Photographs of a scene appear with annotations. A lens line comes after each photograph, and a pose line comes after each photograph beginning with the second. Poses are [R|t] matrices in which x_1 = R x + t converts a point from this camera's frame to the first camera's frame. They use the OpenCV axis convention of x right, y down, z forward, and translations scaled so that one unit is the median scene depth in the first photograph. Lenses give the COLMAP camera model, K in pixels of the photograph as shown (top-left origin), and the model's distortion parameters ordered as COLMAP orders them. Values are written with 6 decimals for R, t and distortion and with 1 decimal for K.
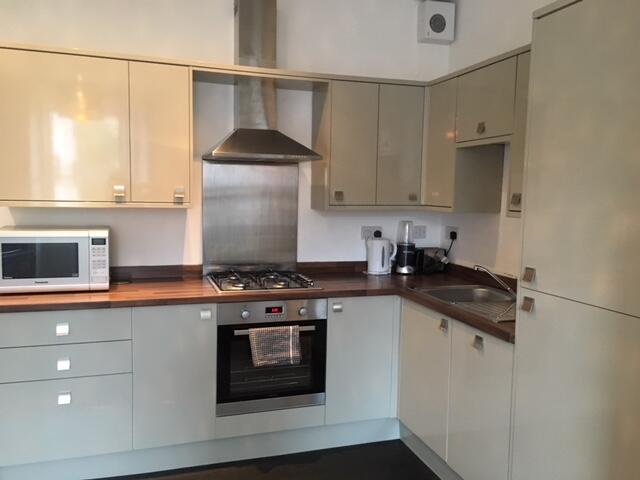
lens RADIAL K [[550.0, 0, 316.8], [0, 550.0, 239.8], [0, 0, 1]] dist [0.061652, -0.080358]
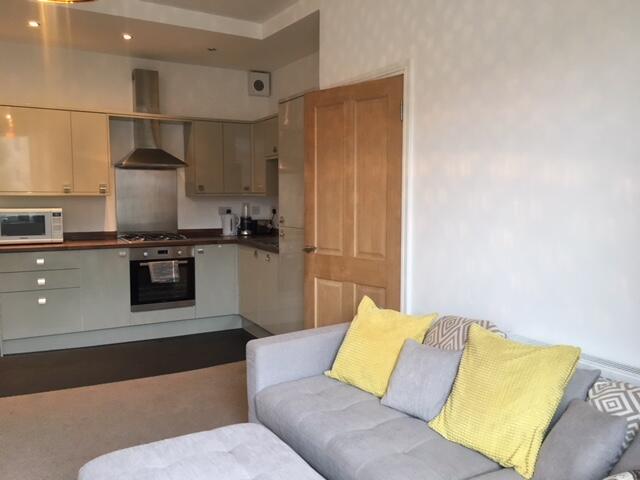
lens RADIAL K [[550.0, 0, 323.4], [0, 550.0, 244.0], [0, 0, 1]] dist [0.061652, -0.080358]
pose [[0.981410, -0.033896, 0.188908, 0.086680], [0.033677, 0.999423, 0.004371, 0.103131], [-0.188947, 0.002072, 0.981985, -0.776923]]
